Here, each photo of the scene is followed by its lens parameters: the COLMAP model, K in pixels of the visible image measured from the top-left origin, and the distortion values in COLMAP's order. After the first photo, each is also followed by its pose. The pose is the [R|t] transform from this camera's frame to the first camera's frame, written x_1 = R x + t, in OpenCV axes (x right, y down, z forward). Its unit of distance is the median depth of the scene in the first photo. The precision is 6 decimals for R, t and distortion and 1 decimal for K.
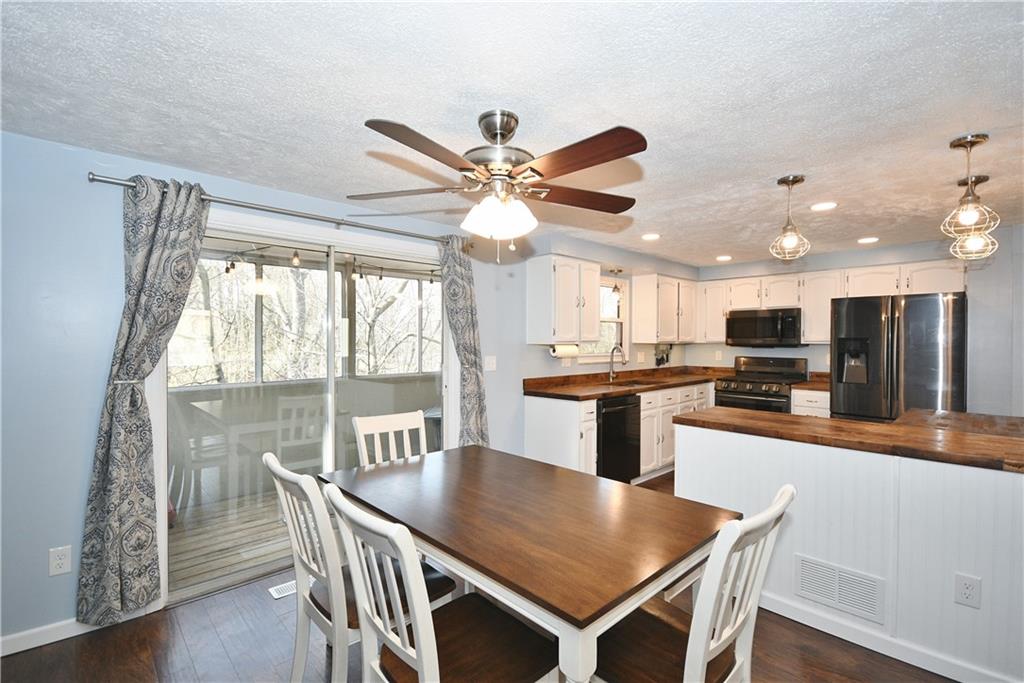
lens RADIAL K [[469.8, 0, 514.9], [0, 469.8, 339.1], [0, 0, 1]] dist [0.000902, 0.000110]
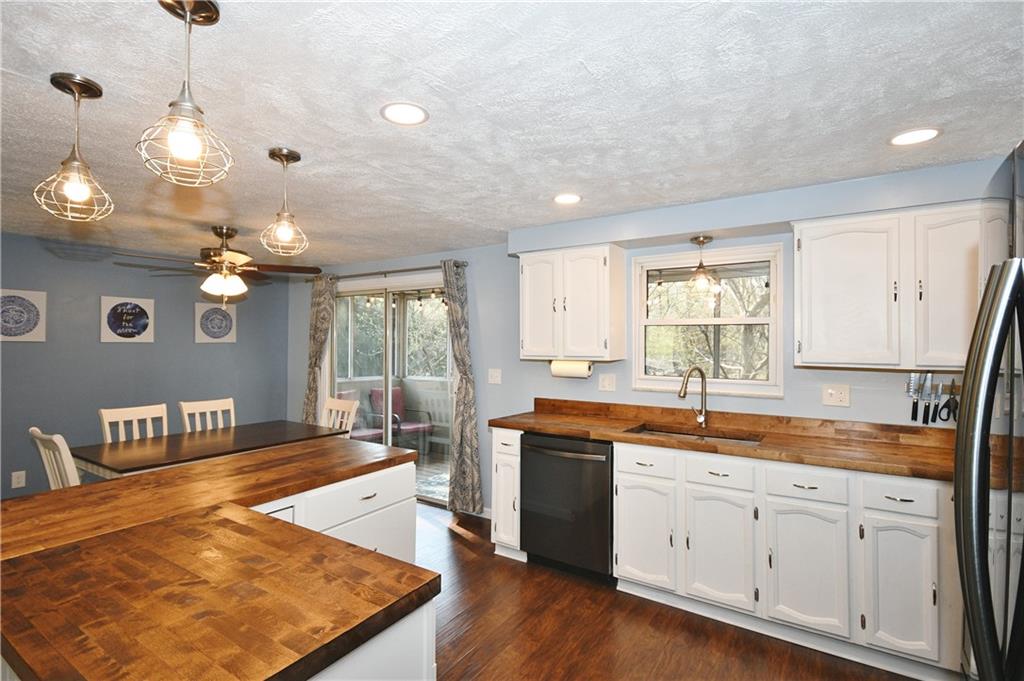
lens RADIAL K [[489.2, 0, 512.4], [0, 489.2, 337.9], [0, 0, 1]] dist [-0.003607, -0.000352]
pose [[0.234038, -0.011351, -0.972161, 0.732165], [-0.005862, 0.999897, -0.013086, -0.011633], [0.972210, 0.008761, 0.233947, 0.607503]]
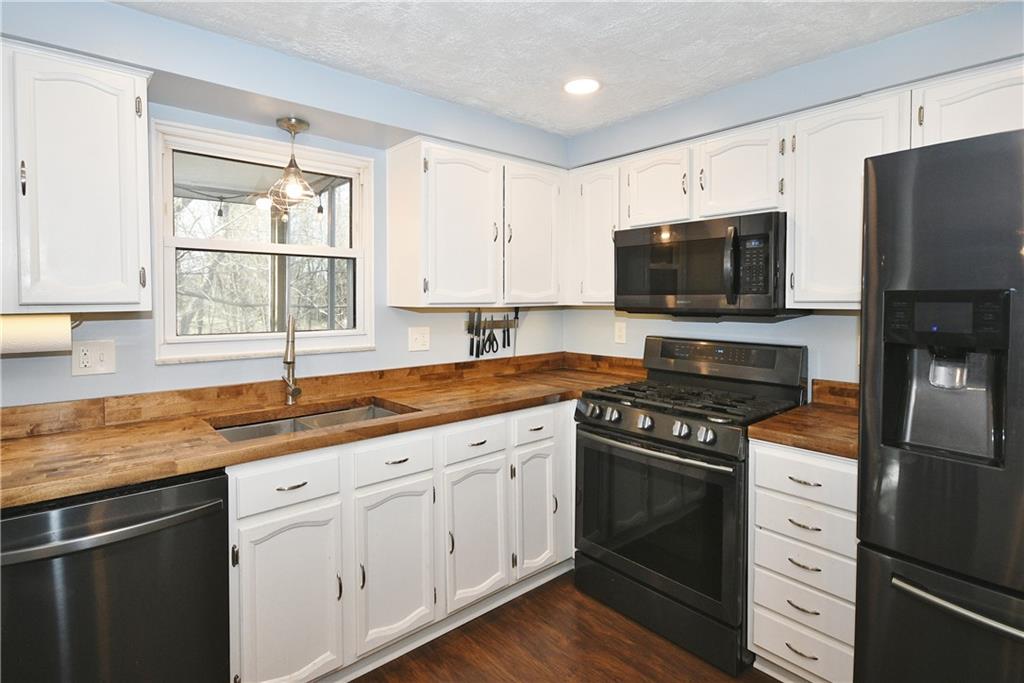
lens RADIAL K [[507.4, 0, 488.4], [0, 507.4, 310.1], [0, 0, 1]] dist [-0.016361, -0.000144]
pose [[0.997281, -0.001566, -0.073681, 0.395343], [0.003358, 0.999701, 0.024205, 0.000816], [0.073621, -0.024386, 0.996988, 0.572199]]
